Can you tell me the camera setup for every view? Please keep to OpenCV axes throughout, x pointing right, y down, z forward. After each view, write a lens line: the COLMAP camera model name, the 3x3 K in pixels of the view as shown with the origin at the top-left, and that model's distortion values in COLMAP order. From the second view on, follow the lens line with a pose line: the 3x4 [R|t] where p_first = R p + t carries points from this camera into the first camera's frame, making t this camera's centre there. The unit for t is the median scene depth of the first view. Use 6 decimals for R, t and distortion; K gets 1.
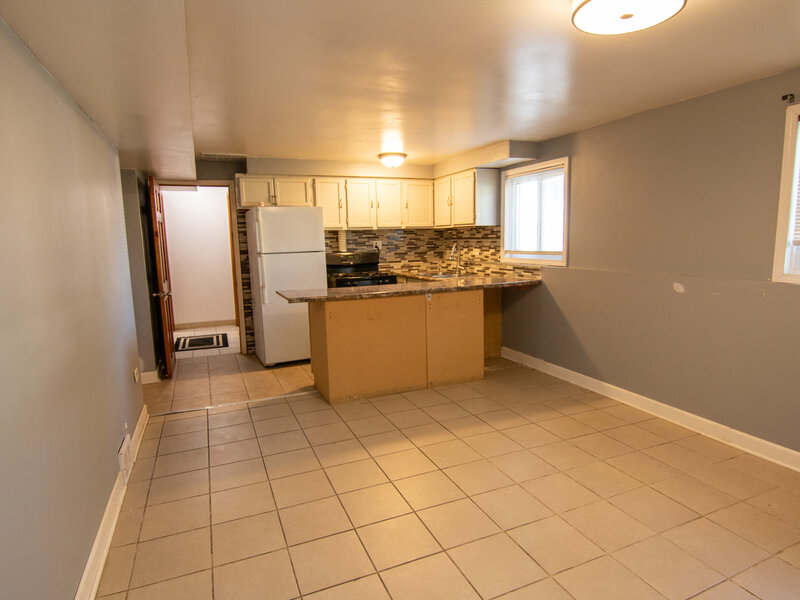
lens RADIAL K [[455.5, 0, 400.3], [0, 455.5, 301.6], [0, 0, 1]] dist [-0.002012, -0.016818]
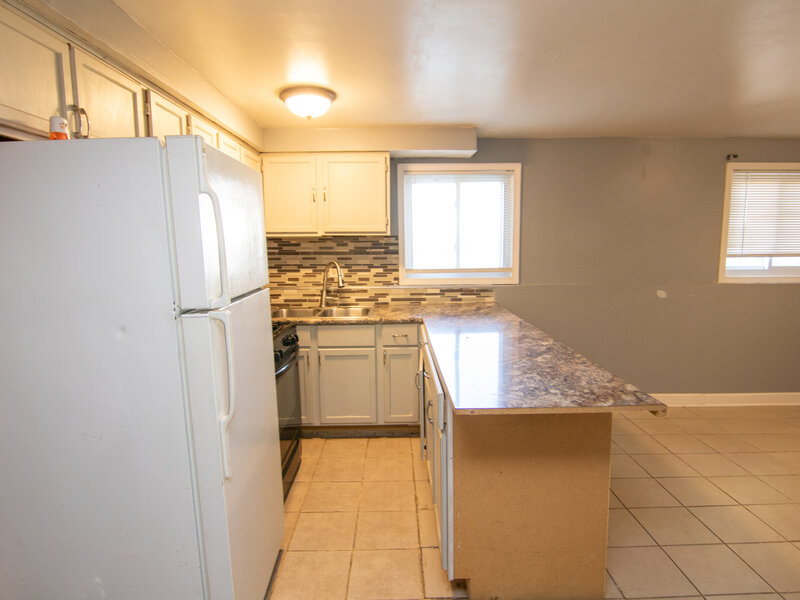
lens RADIAL K [[455.5, 0, 400.3], [0, 455.5, 301.6], [0, 0, 1]] dist [-0.002012, -0.016818]
pose [[0.391183, -0.097826, 0.915099, -0.444686], [0.127616, 0.990494, 0.051334, -0.094039], [-0.911422, 0.096700, 0.399949, 0.673560]]
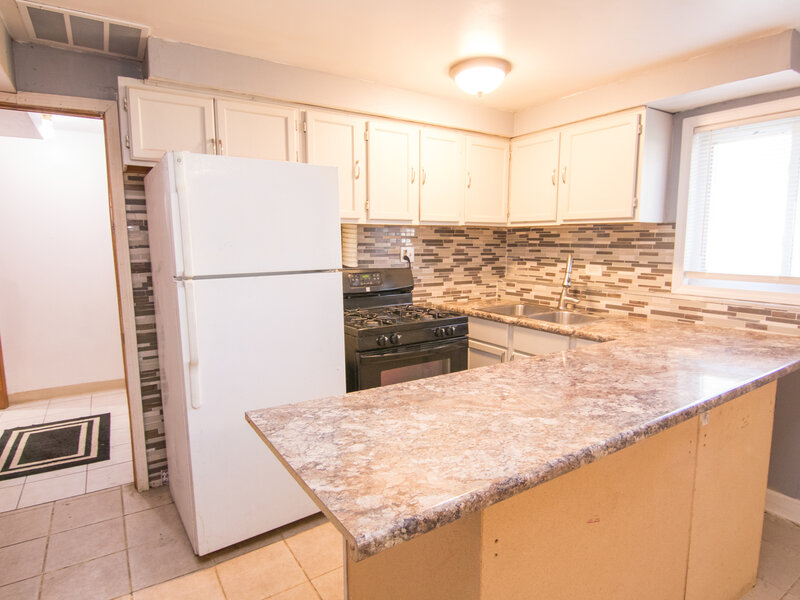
lens RADIAL K [[455.5, 0, 400.3], [0, 455.5, 301.6], [0, 0, 1]] dist [-0.002012, -0.016818]
pose [[0.985636, -0.001171, 0.168882, -0.167590], [0.002367, 0.999974, -0.006878, -0.071078], [-0.168870, 0.007179, 0.985612, 0.515485]]
